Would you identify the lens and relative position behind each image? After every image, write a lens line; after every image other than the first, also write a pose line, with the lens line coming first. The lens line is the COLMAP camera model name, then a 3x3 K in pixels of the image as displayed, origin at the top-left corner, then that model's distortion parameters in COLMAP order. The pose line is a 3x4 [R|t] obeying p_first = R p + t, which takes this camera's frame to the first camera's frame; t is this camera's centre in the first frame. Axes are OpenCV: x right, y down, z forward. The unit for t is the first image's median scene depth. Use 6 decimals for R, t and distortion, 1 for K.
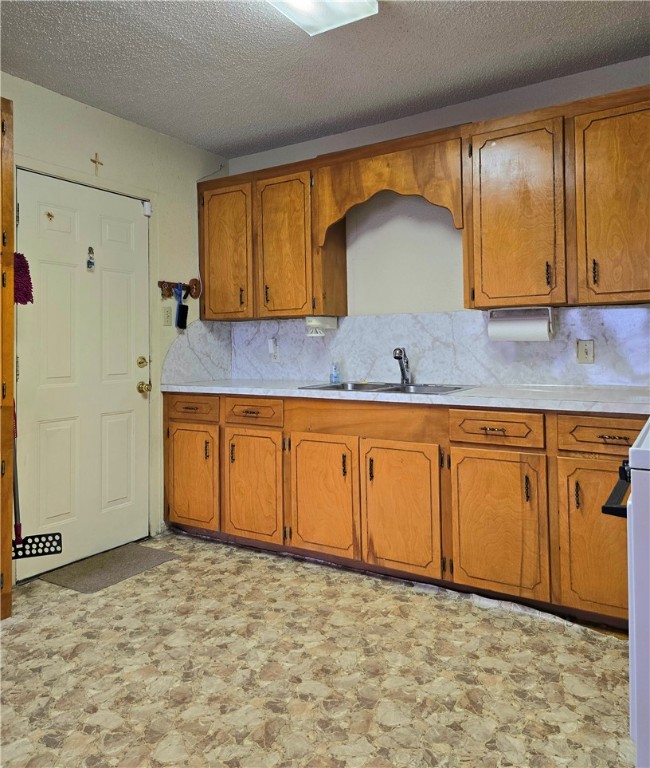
lens RADIAL K [[581.5, 0, 320.5], [0, 581.5, 340.5], [0, 0, 1]] dist [0.081438, -0.095109]
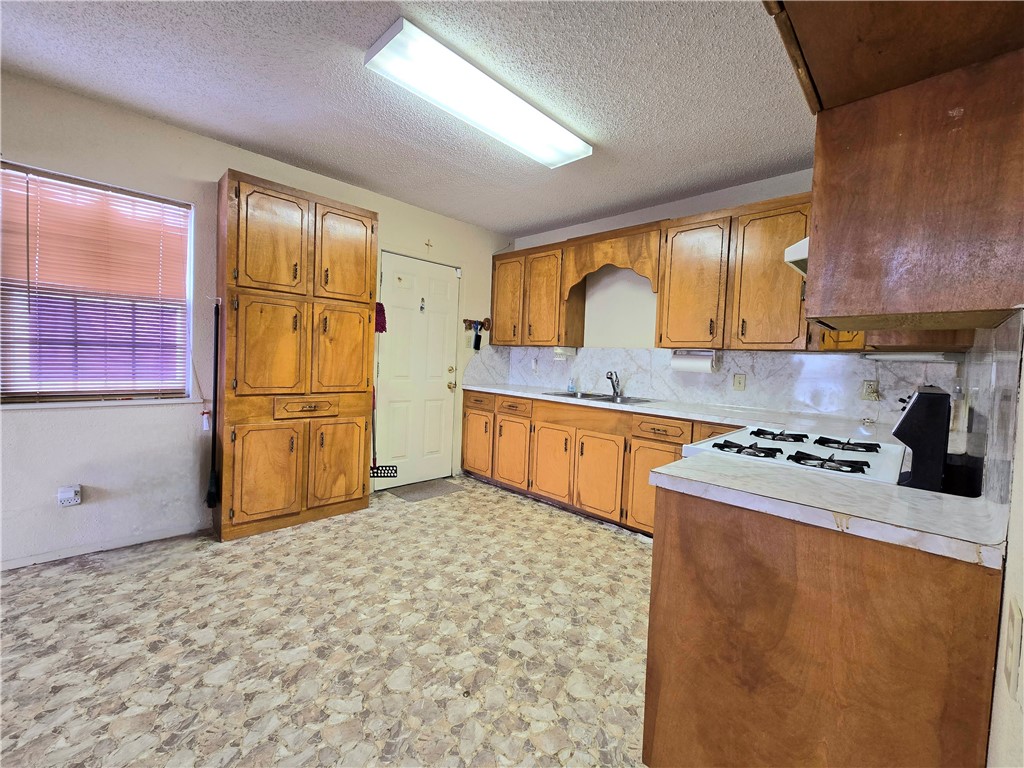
lens RADIAL K [[417.3, 0, 512.0], [0, 417.3, 384.0], [0, 0, 1]] dist [-0.001490, 0.000437]
pose [[0.976021, 0.067744, -0.206866, 0.118337], [-0.053598, 0.995873, 0.073243, -0.020969], [0.210974, -0.060399, 0.975624, -0.102807]]
